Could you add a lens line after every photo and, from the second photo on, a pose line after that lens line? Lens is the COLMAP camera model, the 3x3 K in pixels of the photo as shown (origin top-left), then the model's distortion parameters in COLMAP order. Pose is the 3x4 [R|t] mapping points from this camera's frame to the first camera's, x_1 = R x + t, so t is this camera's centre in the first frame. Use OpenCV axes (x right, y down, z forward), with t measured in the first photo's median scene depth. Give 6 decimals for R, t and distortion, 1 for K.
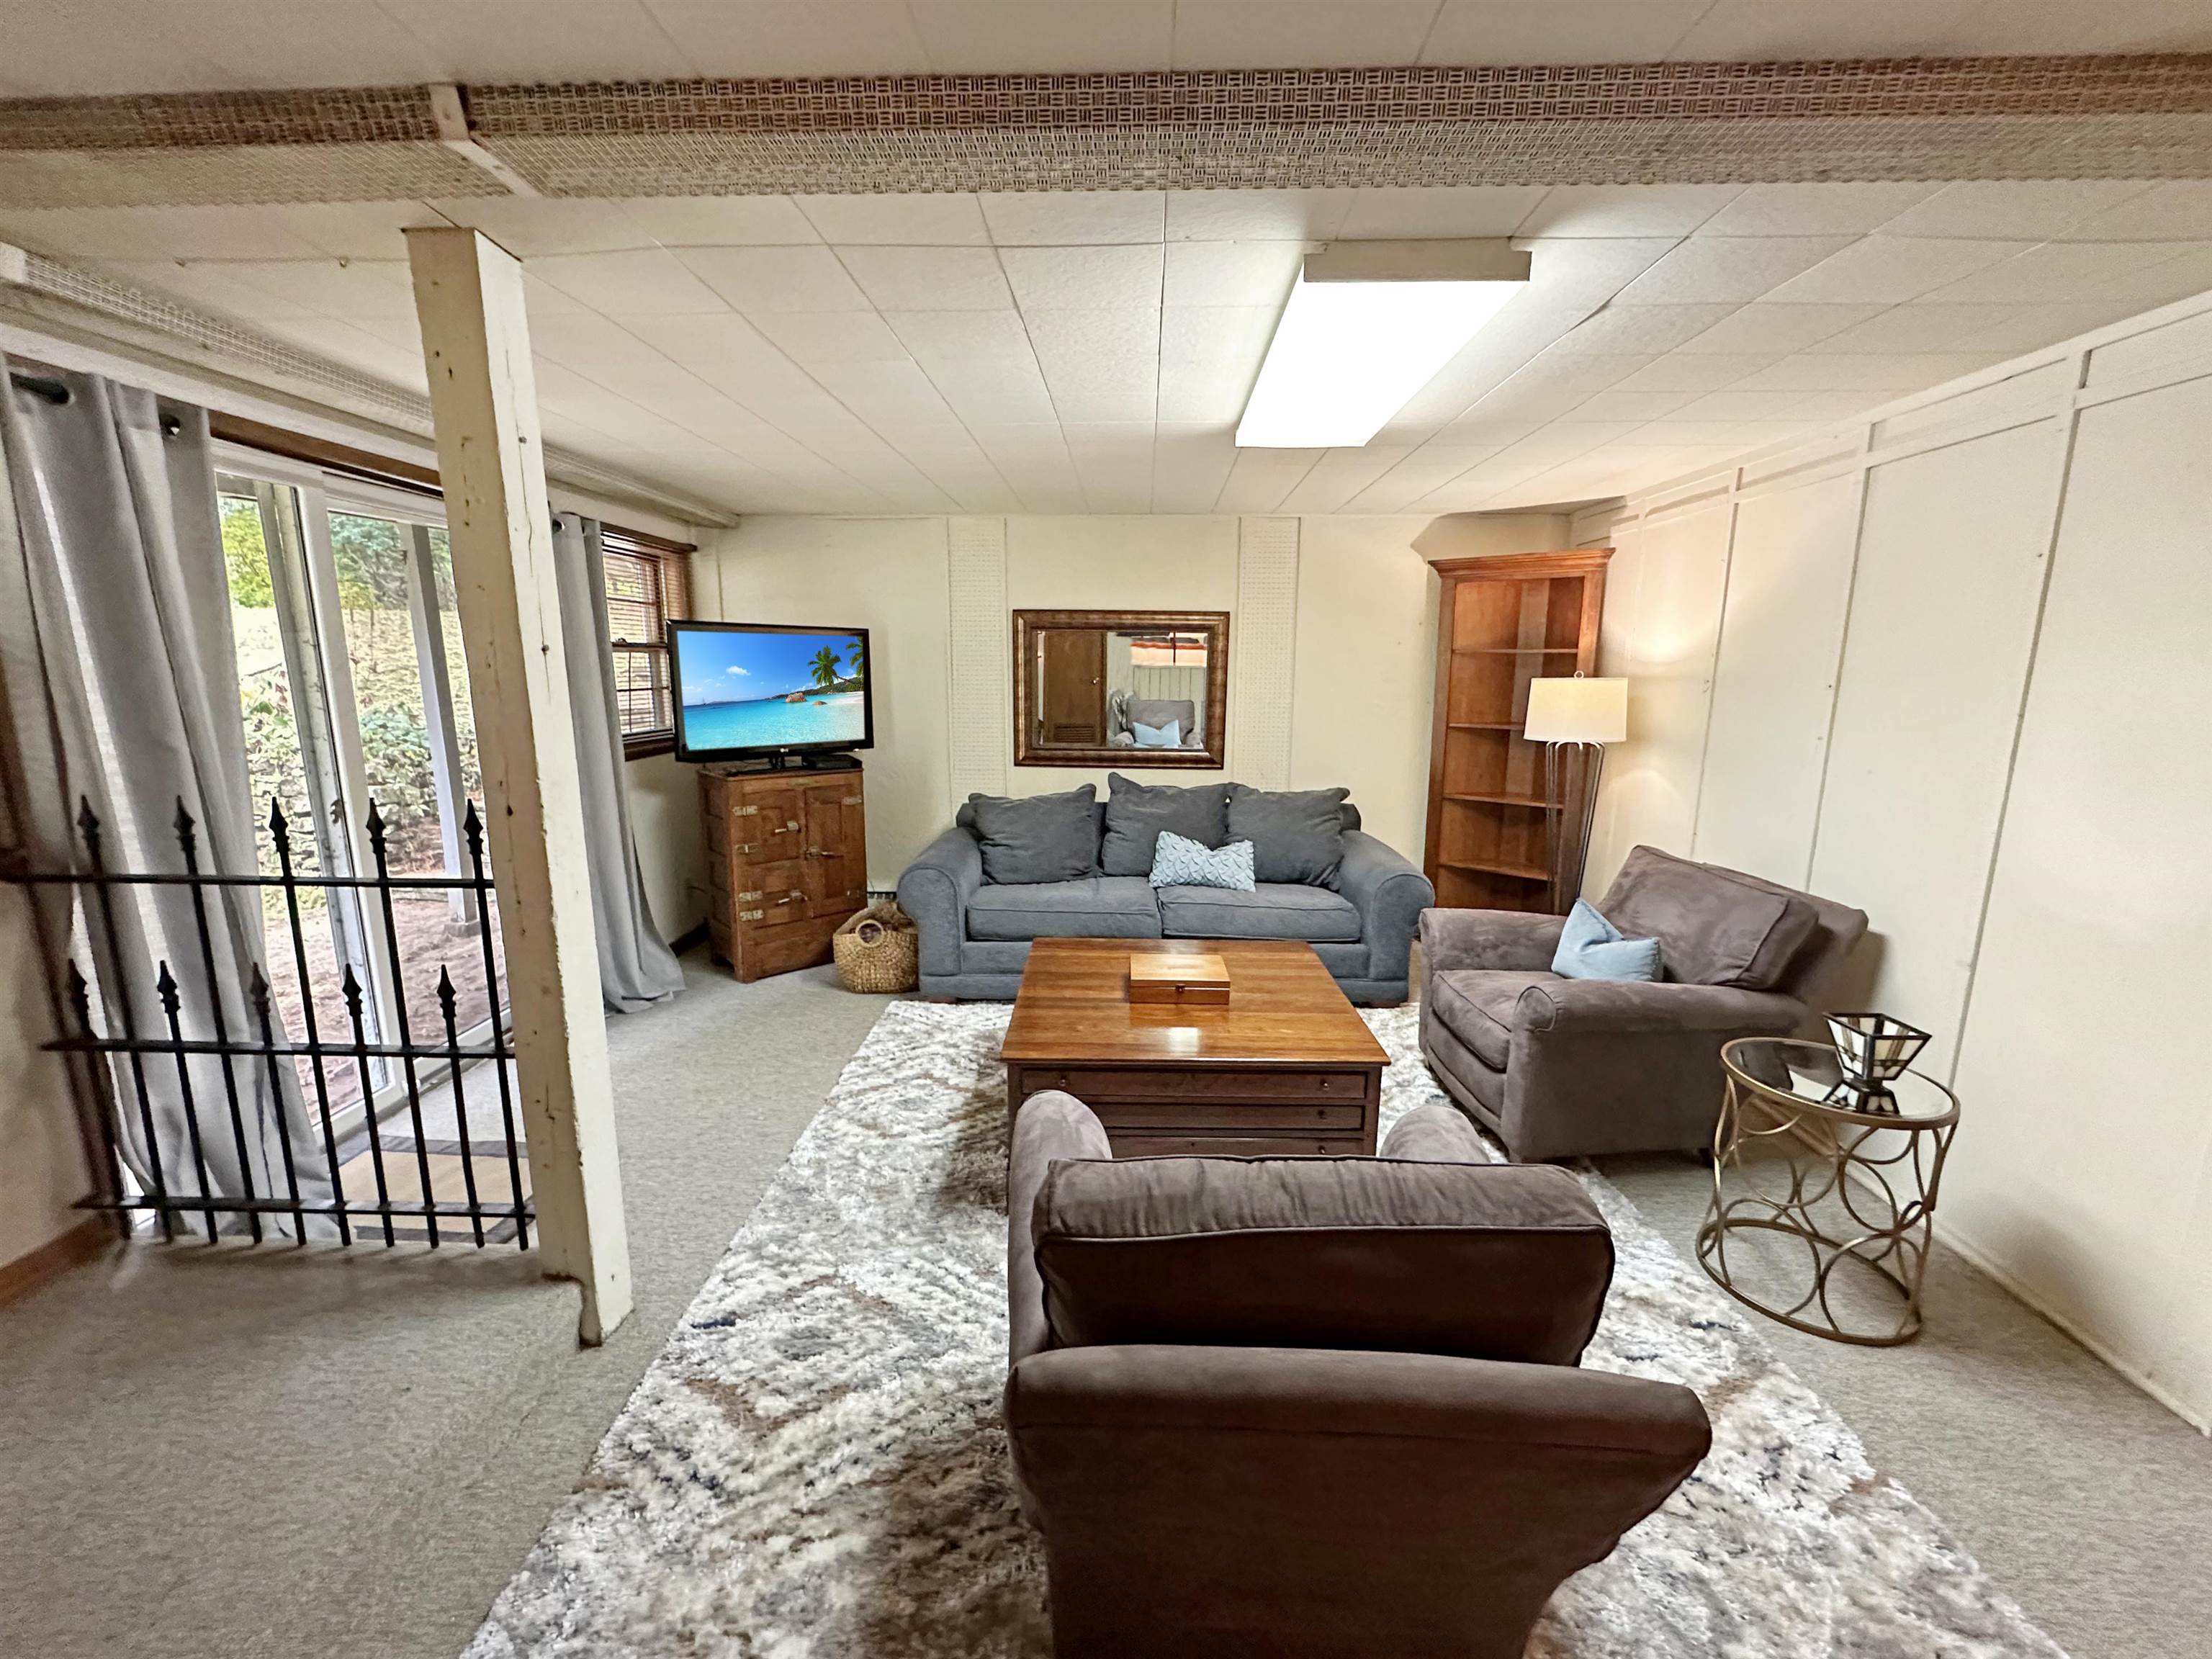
lens RADIAL K [[887.3, 0, 1108.7], [0, 887.3, 825.2], [0, 0, 1]] dist [-0.007834, -0.000061]
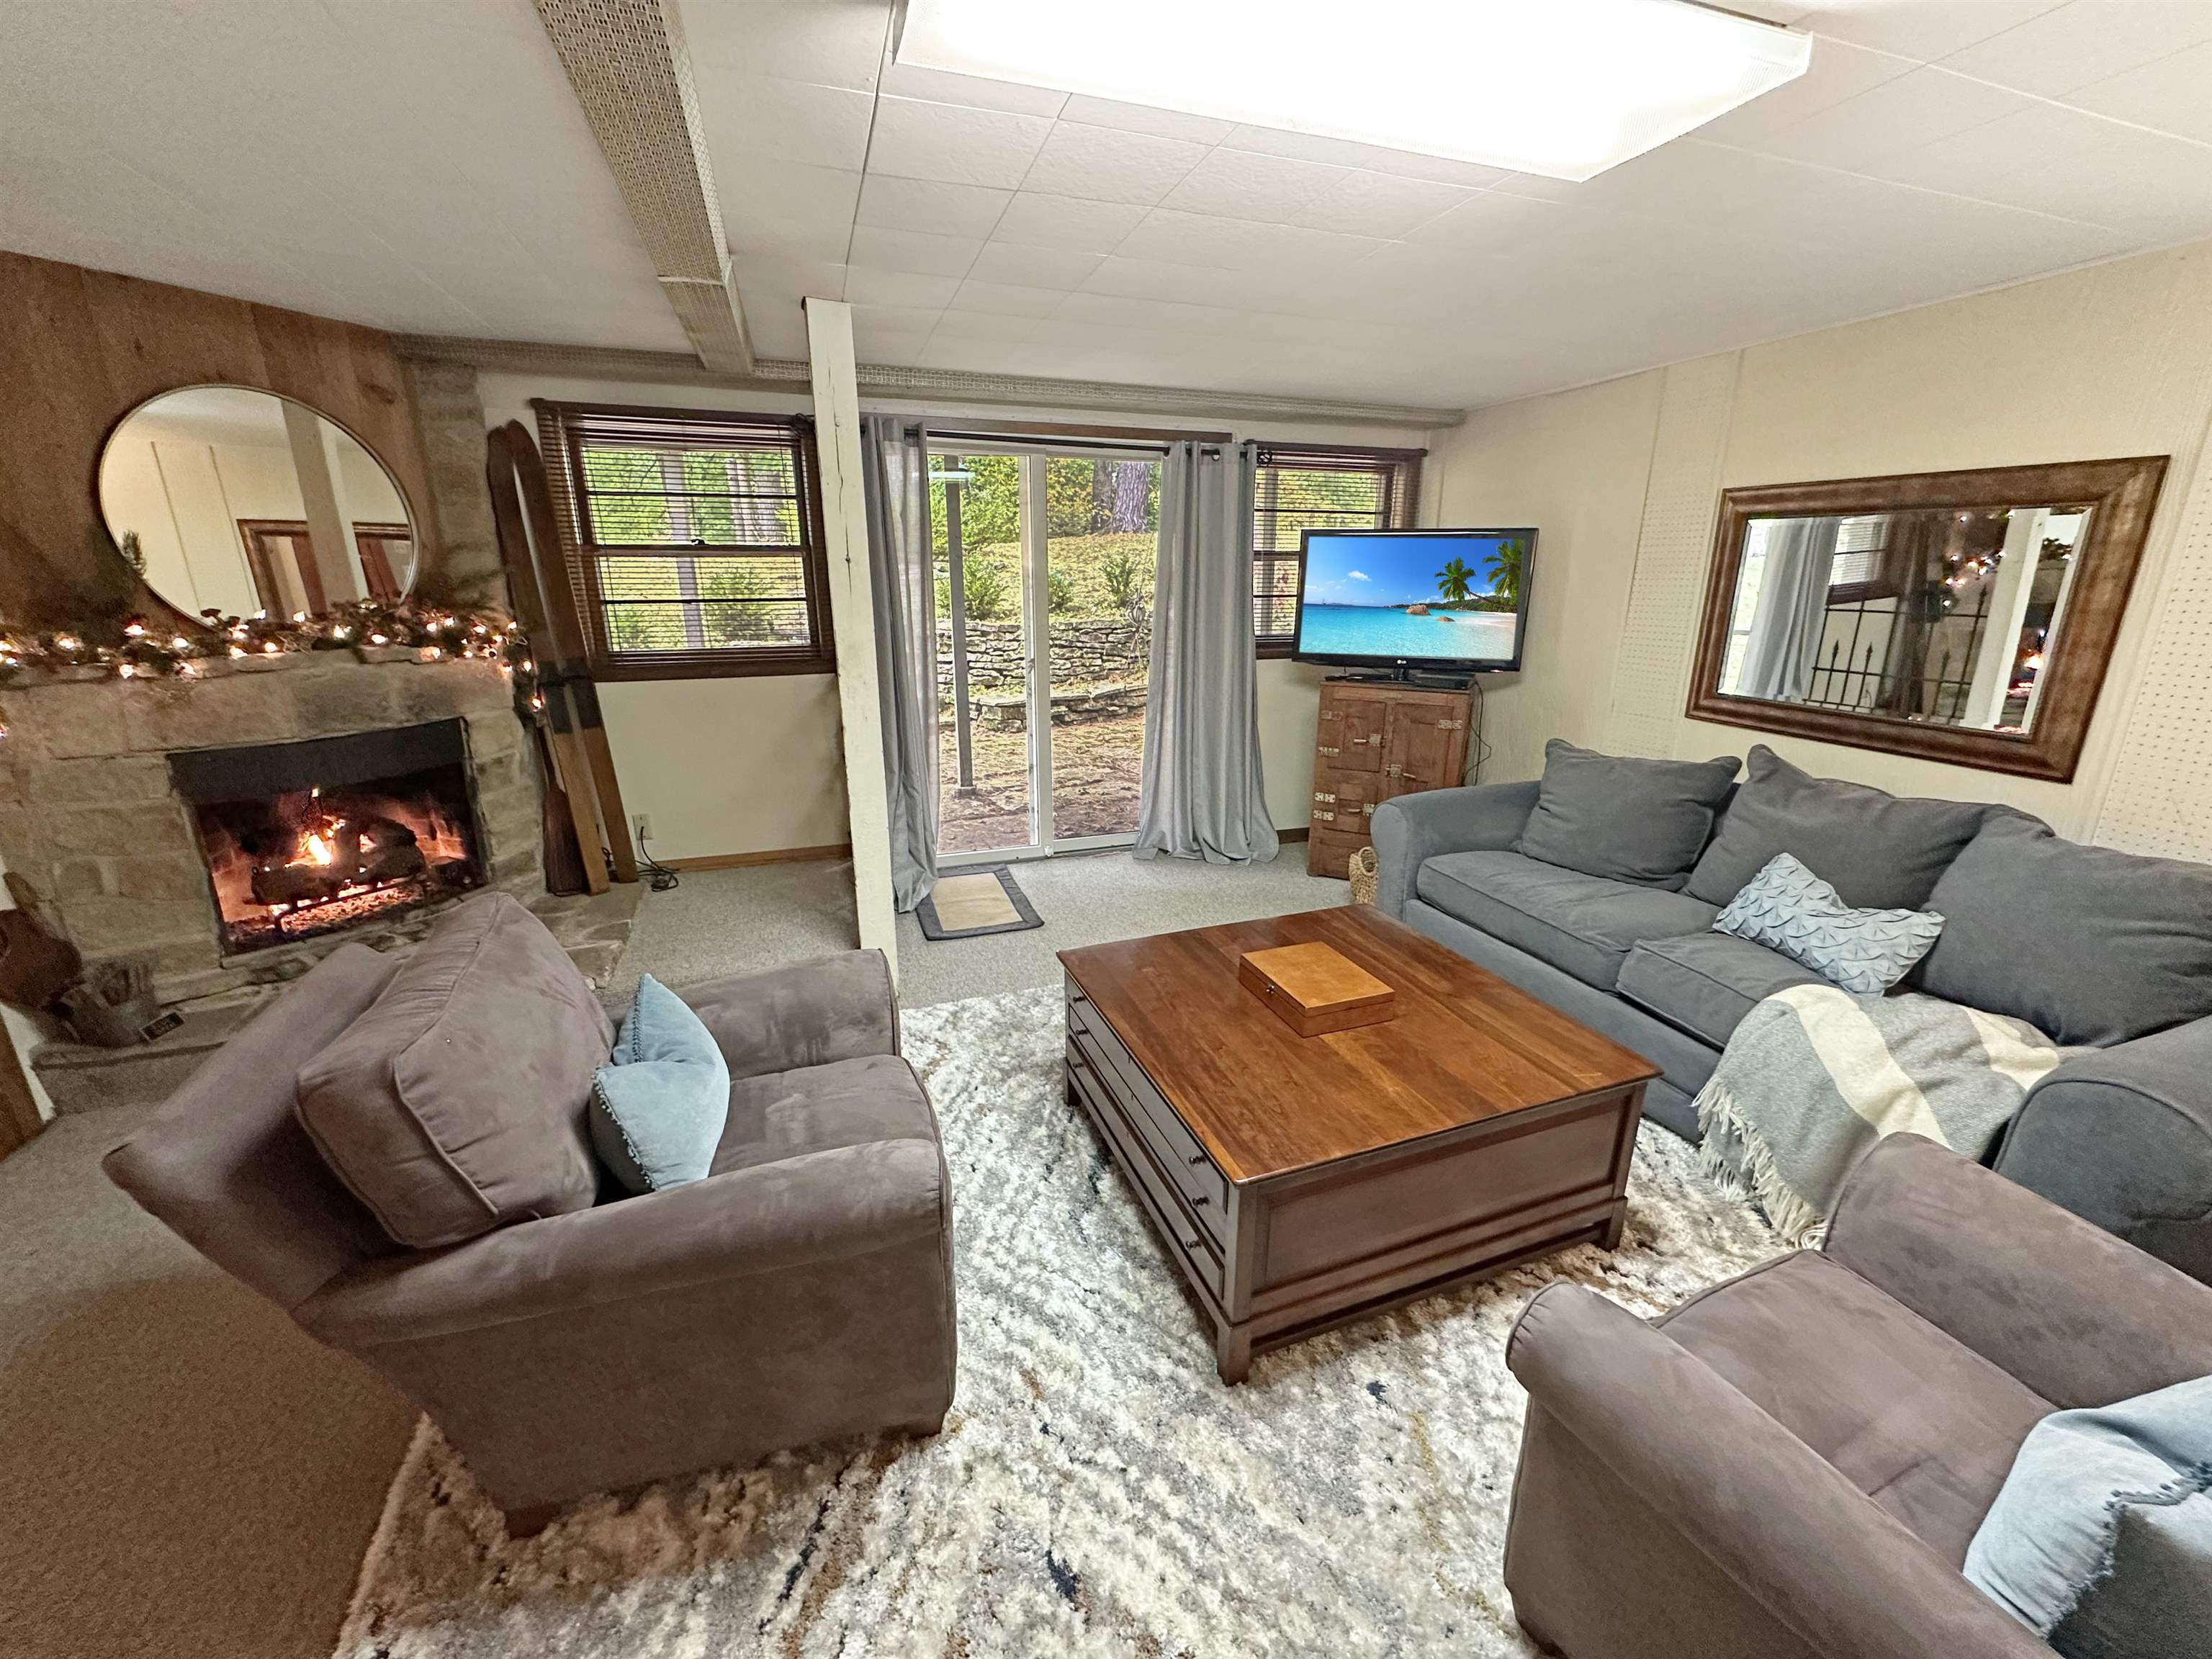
lens RADIAL K [[883.0, 0, 1107.2], [0, 883.0, 826.2], [0, 0, 1]] dist [-0.001102, 0.000027]
pose [[0.361201, 0.256469, -0.896525, 0.443947], [-0.167057, 0.963677, 0.208373, -0.061037], [0.917402, 0.074506, 0.390926, 0.349914]]
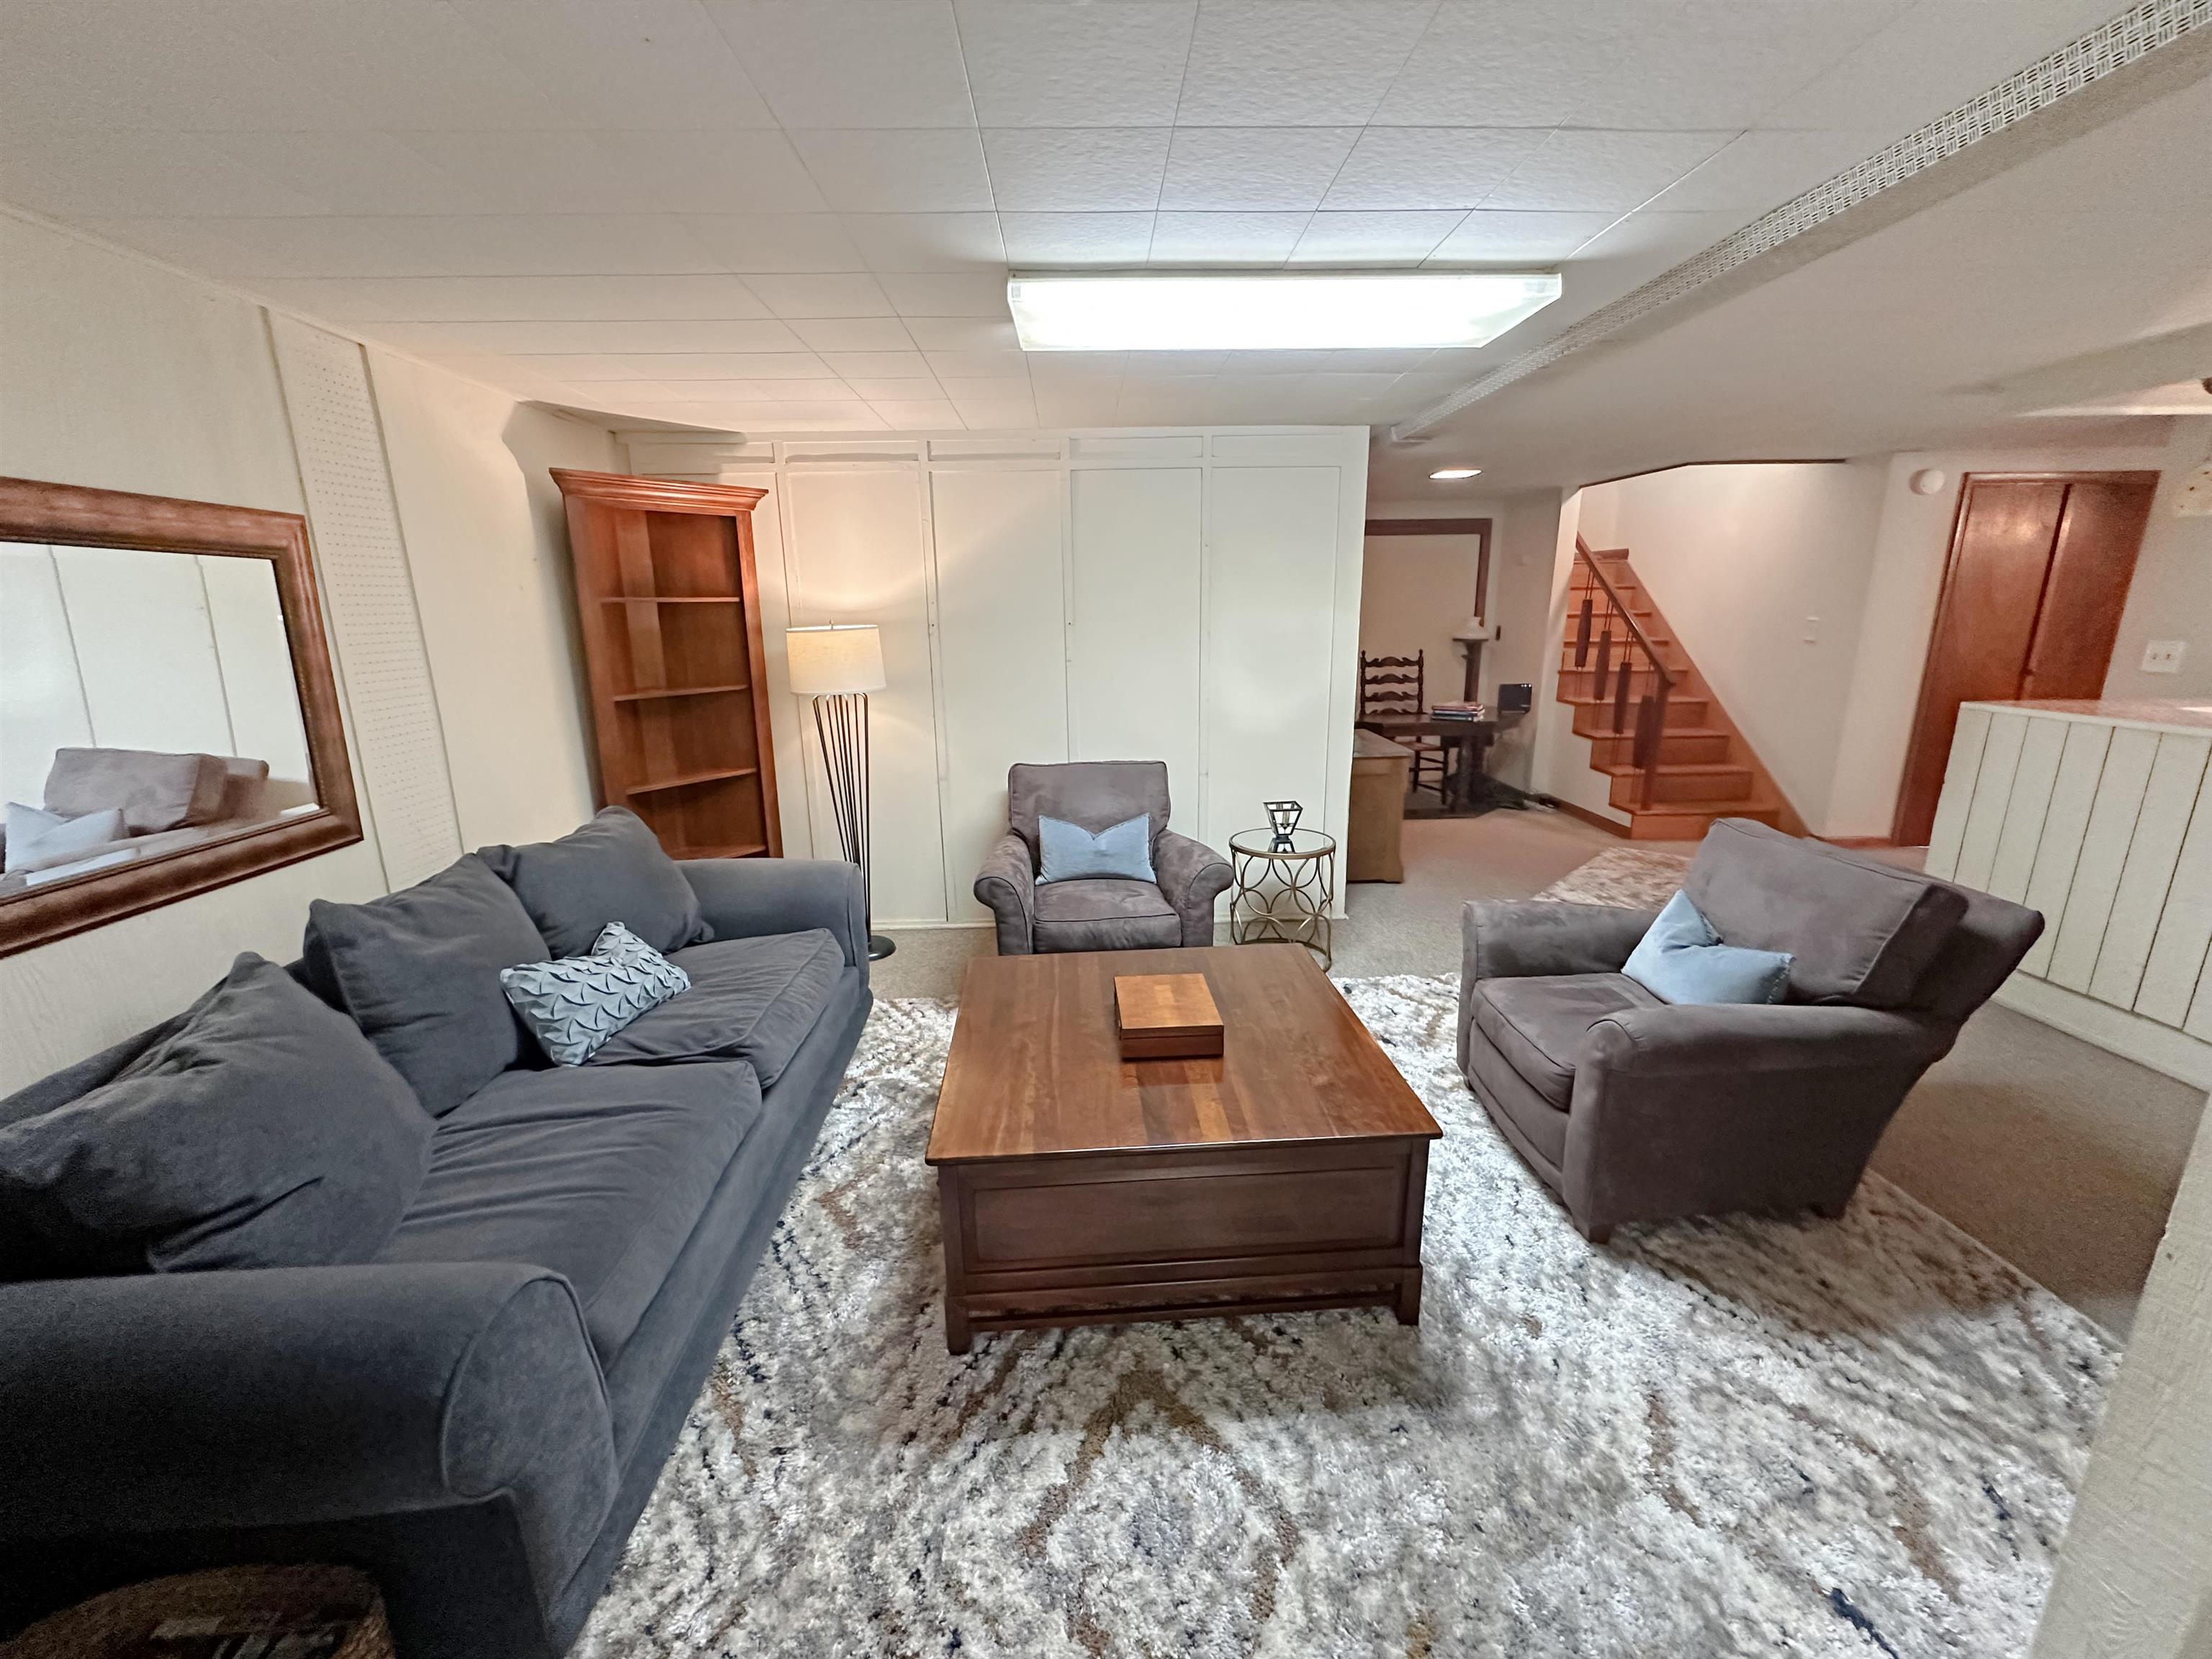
lens RADIAL K [[883.0, 0, 1107.2], [0, 883.0, 826.2], [0, 0, 1]] dist [-0.001102, 0.000027]
pose [[-0.072880, -0.244943, 0.966794, -0.429620], [0.196088, 0.946933, 0.254692, -0.132058], [-0.977874, 0.208139, -0.020982, 0.691354]]
